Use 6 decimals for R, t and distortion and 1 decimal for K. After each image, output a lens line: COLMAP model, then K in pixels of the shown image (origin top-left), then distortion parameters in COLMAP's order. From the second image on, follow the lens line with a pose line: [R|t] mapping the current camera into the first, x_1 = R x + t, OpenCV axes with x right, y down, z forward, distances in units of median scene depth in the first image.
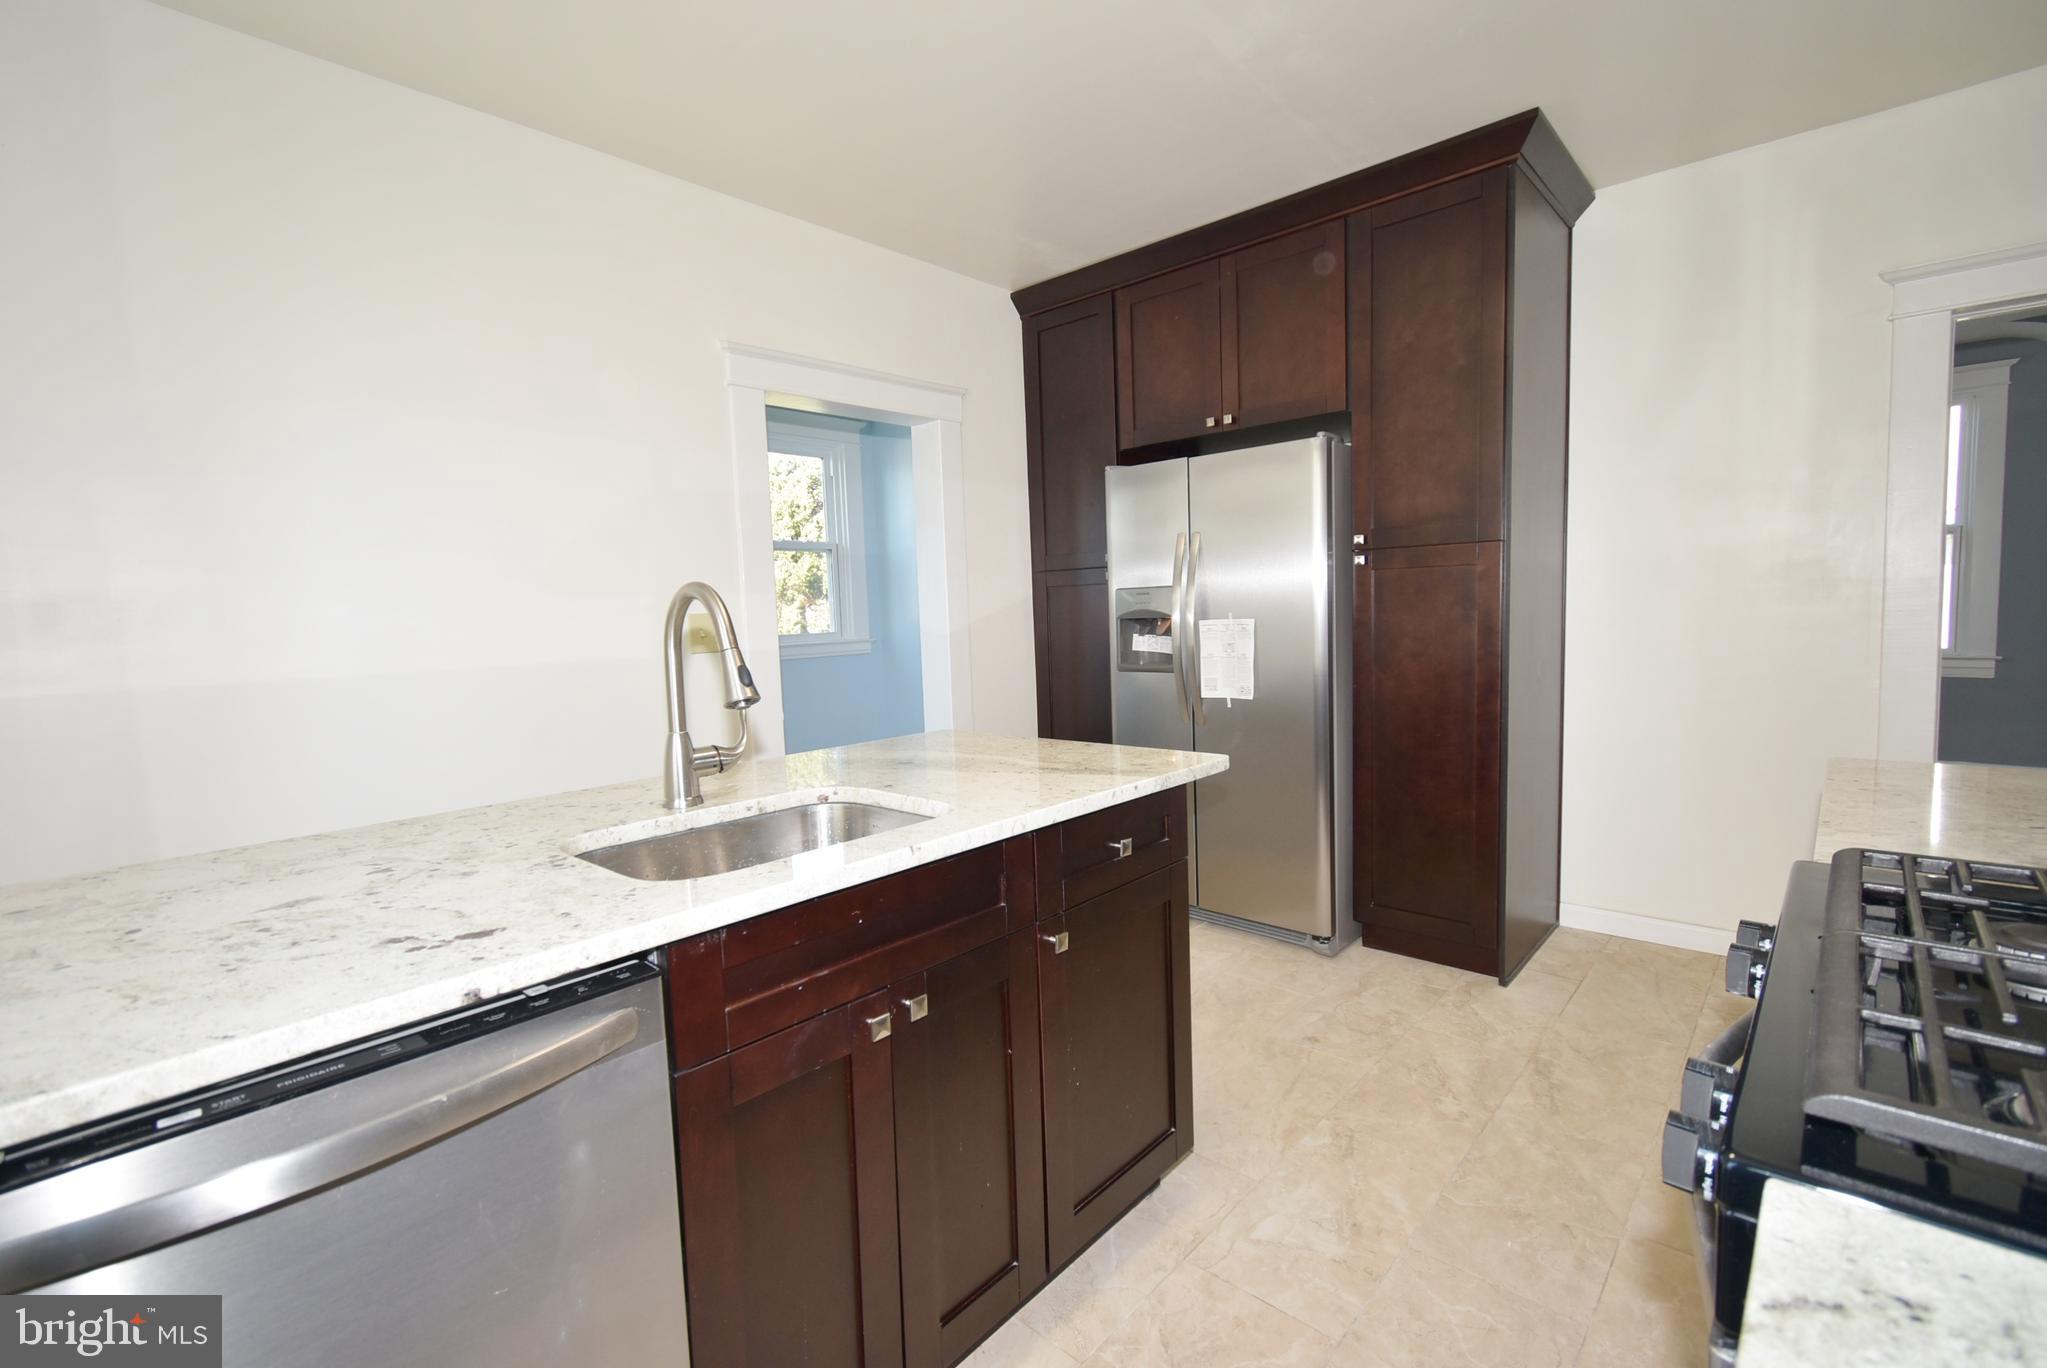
lens RADIAL K [[903.4, 0, 1042.3], [0, 903.4, 683.2], [0, 0, 1]] dist [0.003512, 0.000776]
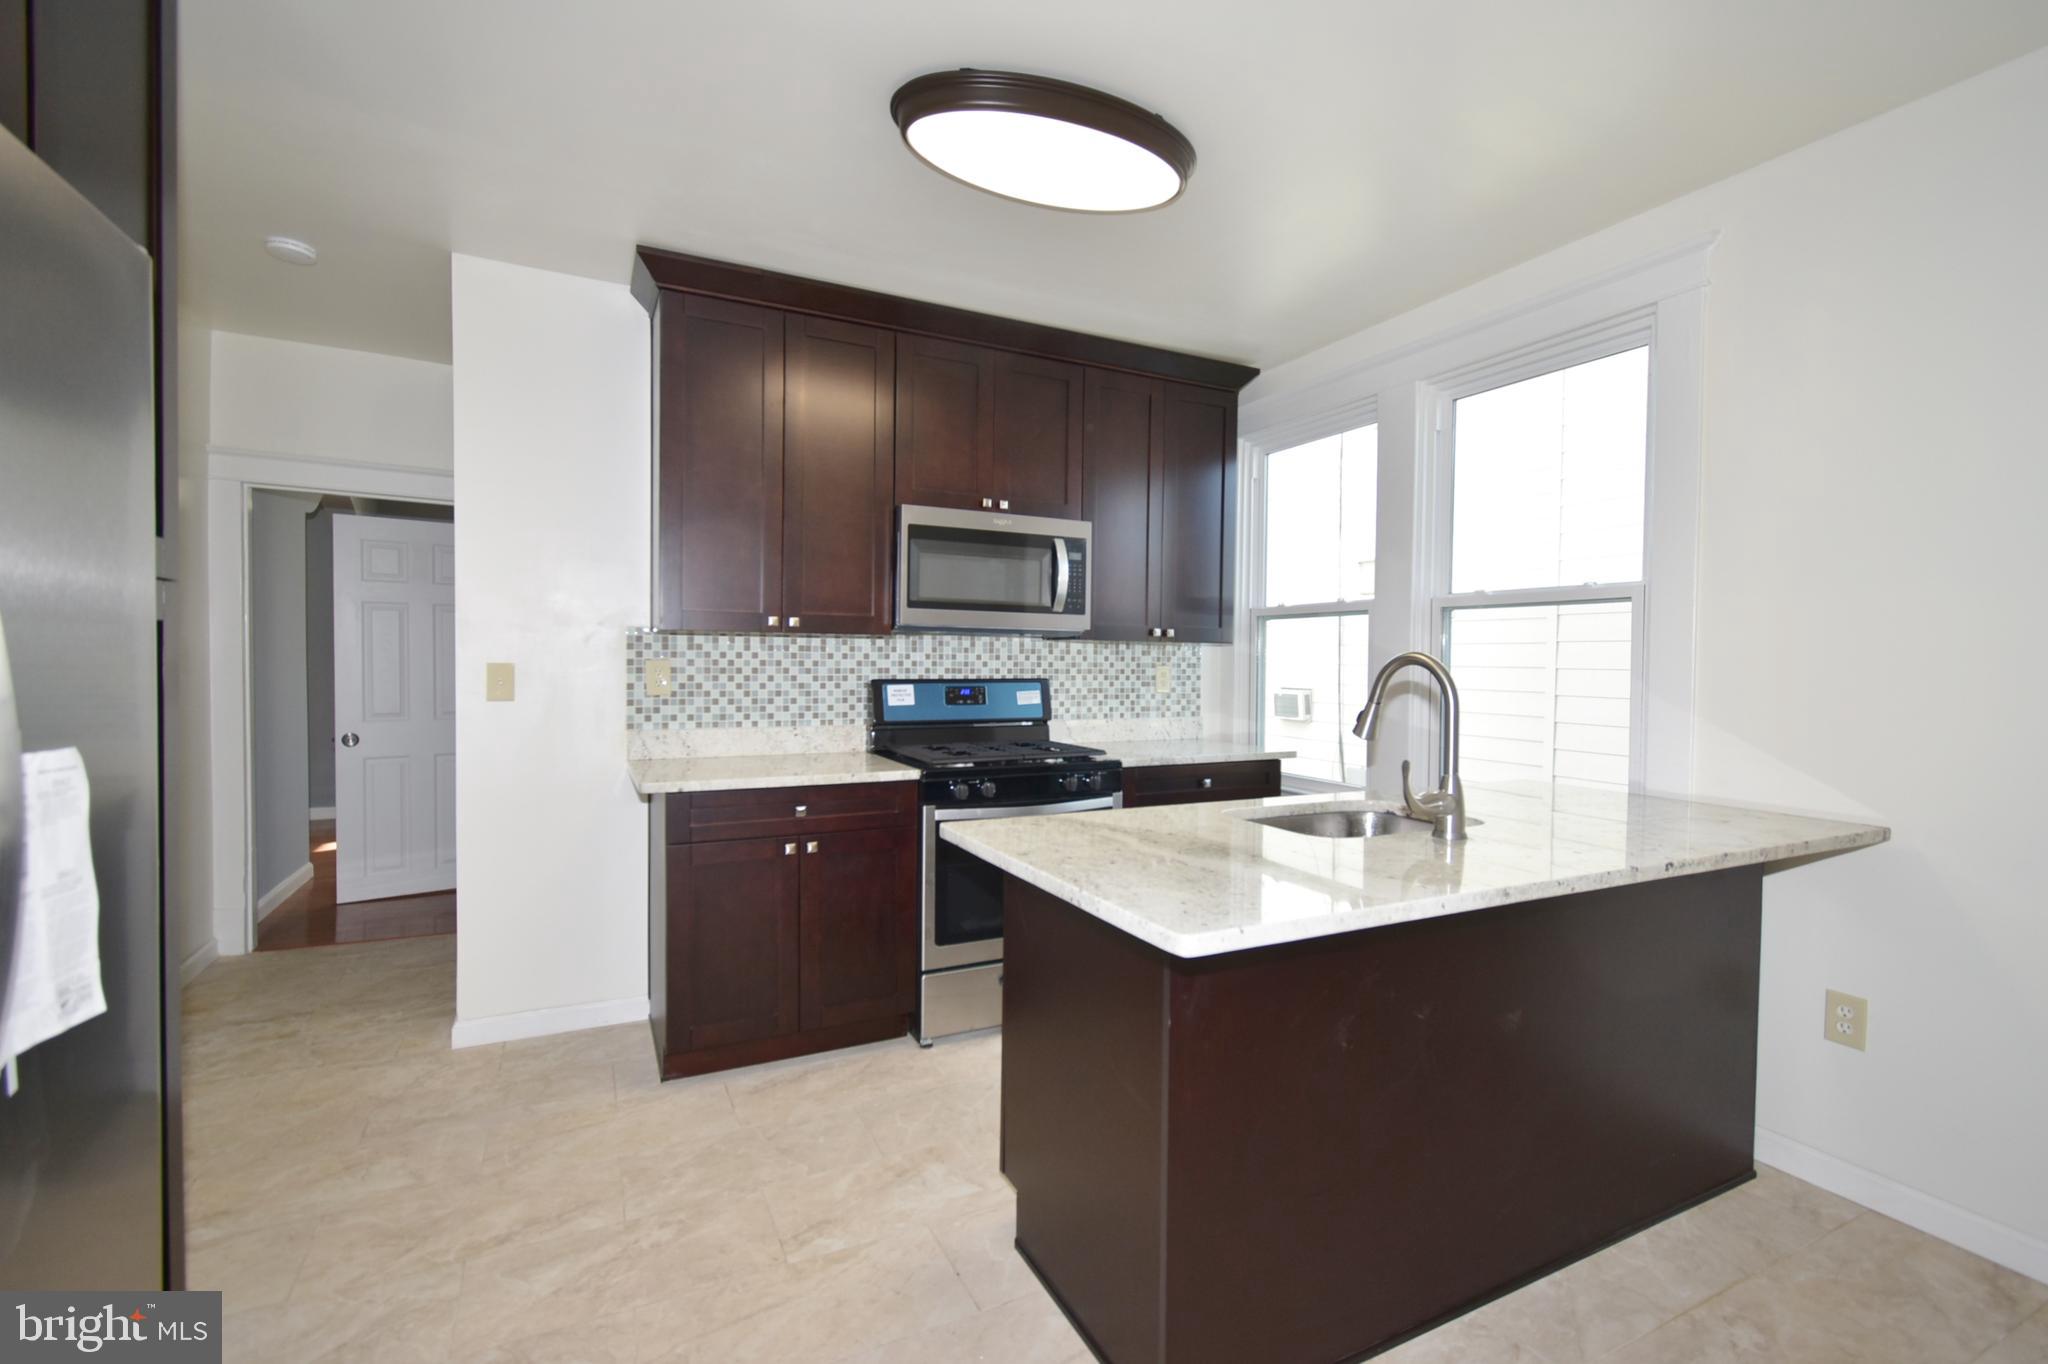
lens RADIAL K [[903.8, 0, 1042.9], [0, 903.8, 681.2], [0, 0, 1]] dist [0.003512, 0.000776]
pose [[-0.932496, 0.013648, 0.360921, -0.233040], [0.049229, 0.994763, 0.089575, -0.140933], [-0.357808, 0.101297, -0.928285, 1.579784]]
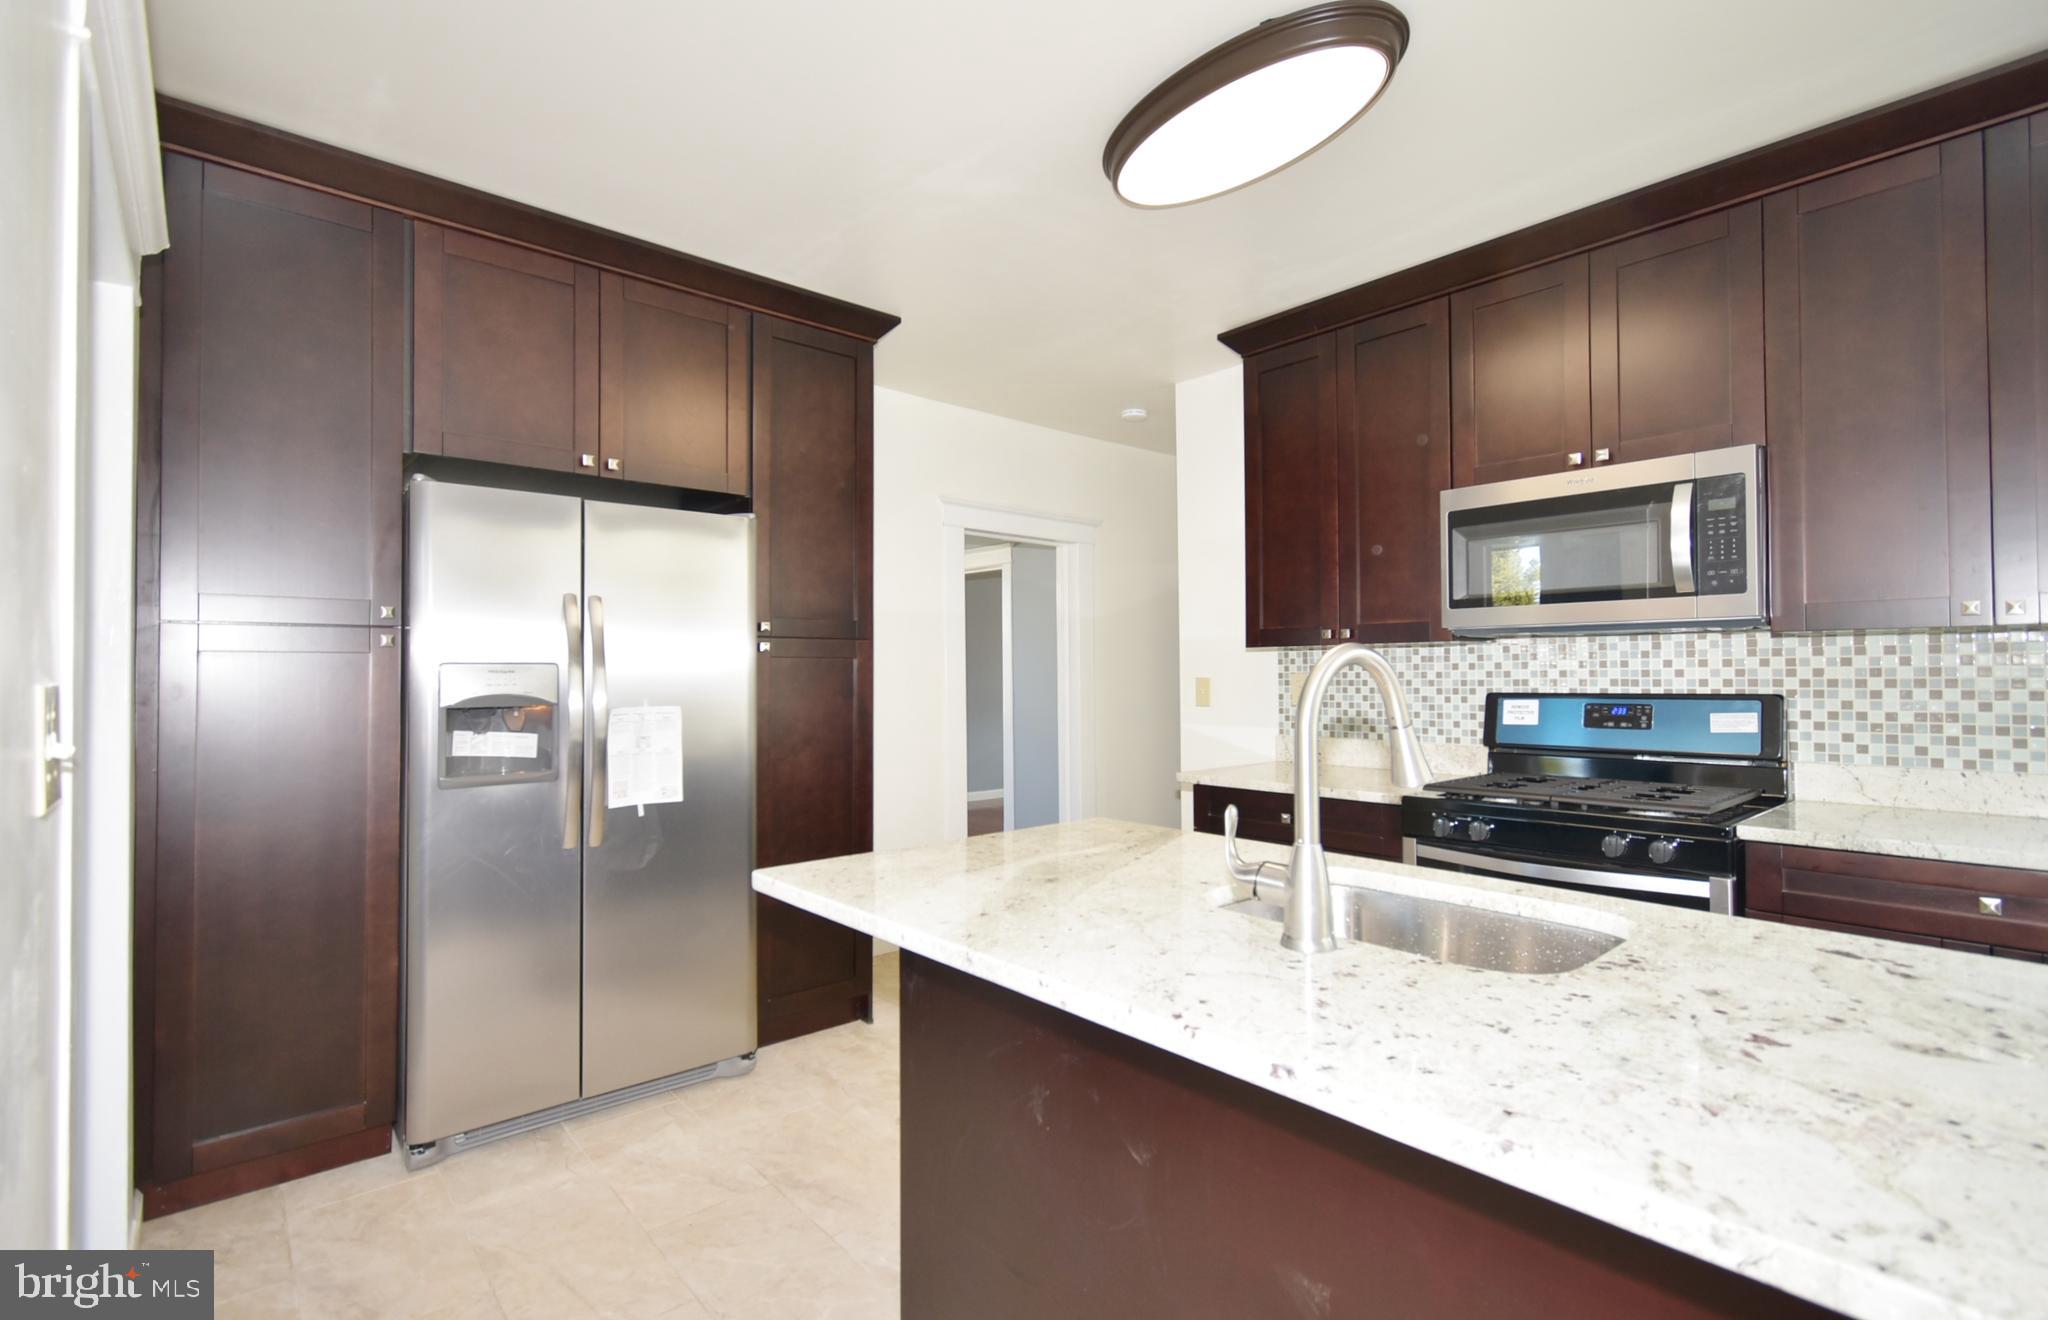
lens RADIAL K [[926.3, 0, 1024.0], [0, 926.3, 660.0], [0, 0, 1]] dist [0.010274, -0.000211]
pose [[0.117603, 0.047308, 0.991933, -0.816271], [0.085256, 0.994696, -0.057548, -0.049448], [-0.989394, 0.091336, 0.112946, 0.780111]]
